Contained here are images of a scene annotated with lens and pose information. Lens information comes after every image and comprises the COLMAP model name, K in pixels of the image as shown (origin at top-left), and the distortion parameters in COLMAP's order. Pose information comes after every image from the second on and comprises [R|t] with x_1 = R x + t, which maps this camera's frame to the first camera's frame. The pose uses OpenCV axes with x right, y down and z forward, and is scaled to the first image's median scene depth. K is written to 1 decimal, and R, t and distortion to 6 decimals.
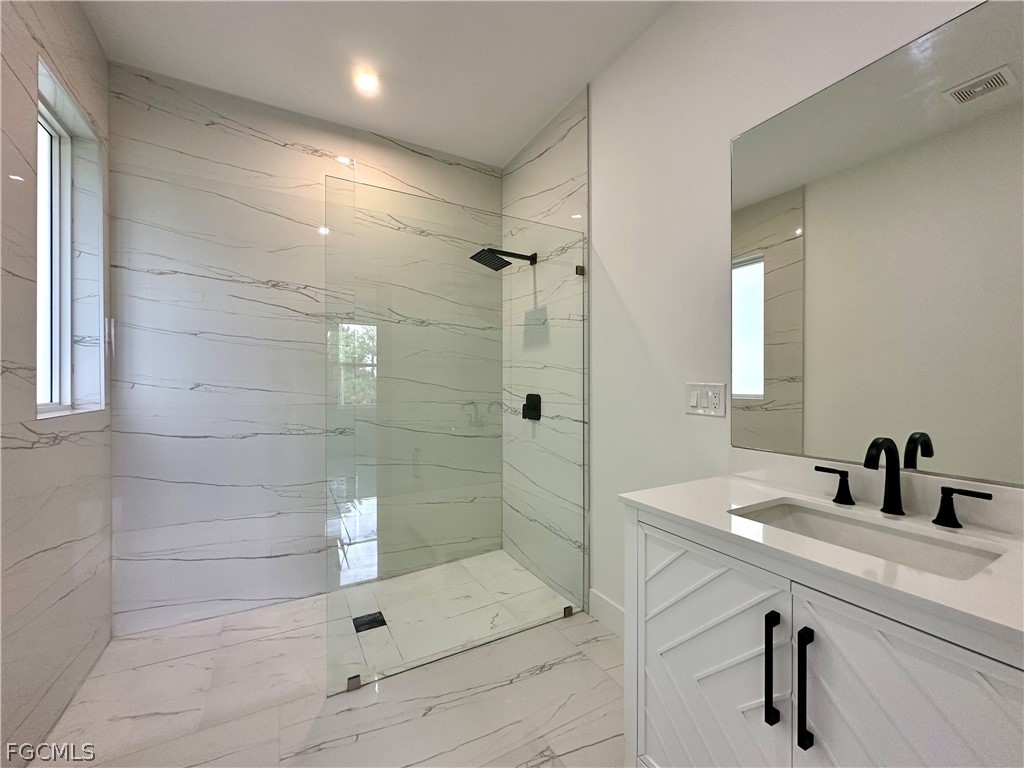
lens RADIAL K [[408.7, 0, 510.2], [0, 408.7, 384.4], [0, 0, 1]] dist [-0.002322, 0.000432]
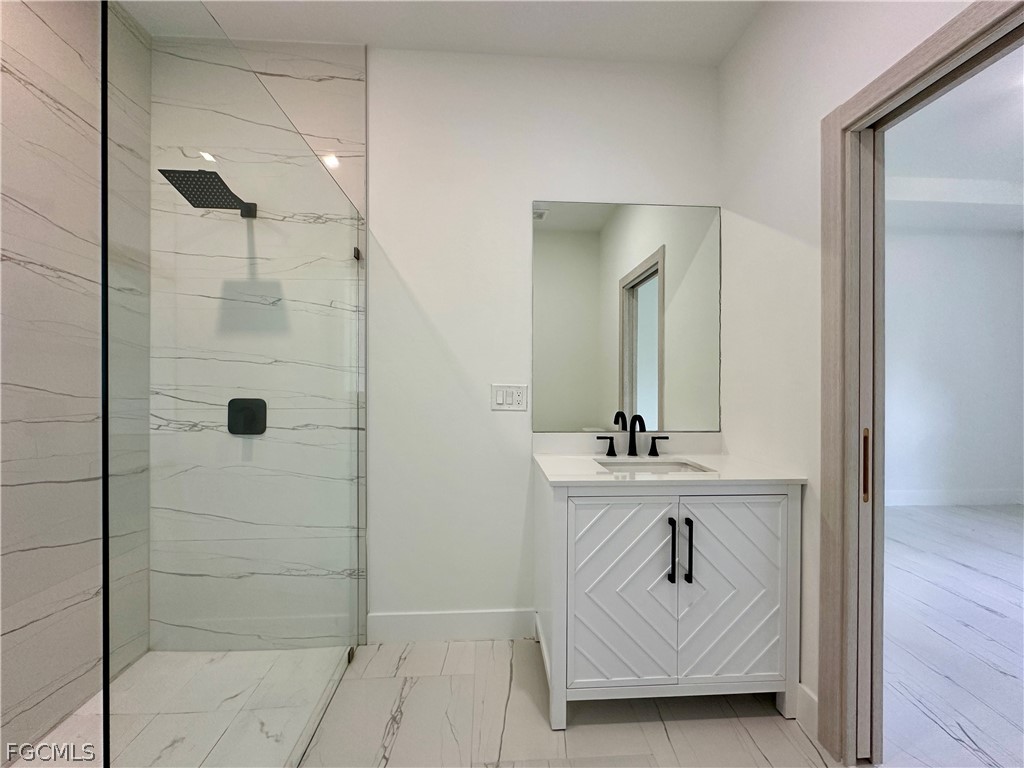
lens RADIAL K [[408.7, 0, 510.2], [0, 408.7, 384.4], [0, 0, 1]] dist [-0.002322, 0.000432]
pose [[0.432341, -0.000840, 0.901710, -0.462941], [-0.001668, 0.999997, 0.001731, -0.004167], [-0.901709, -0.002253, 0.432338, 0.331292]]
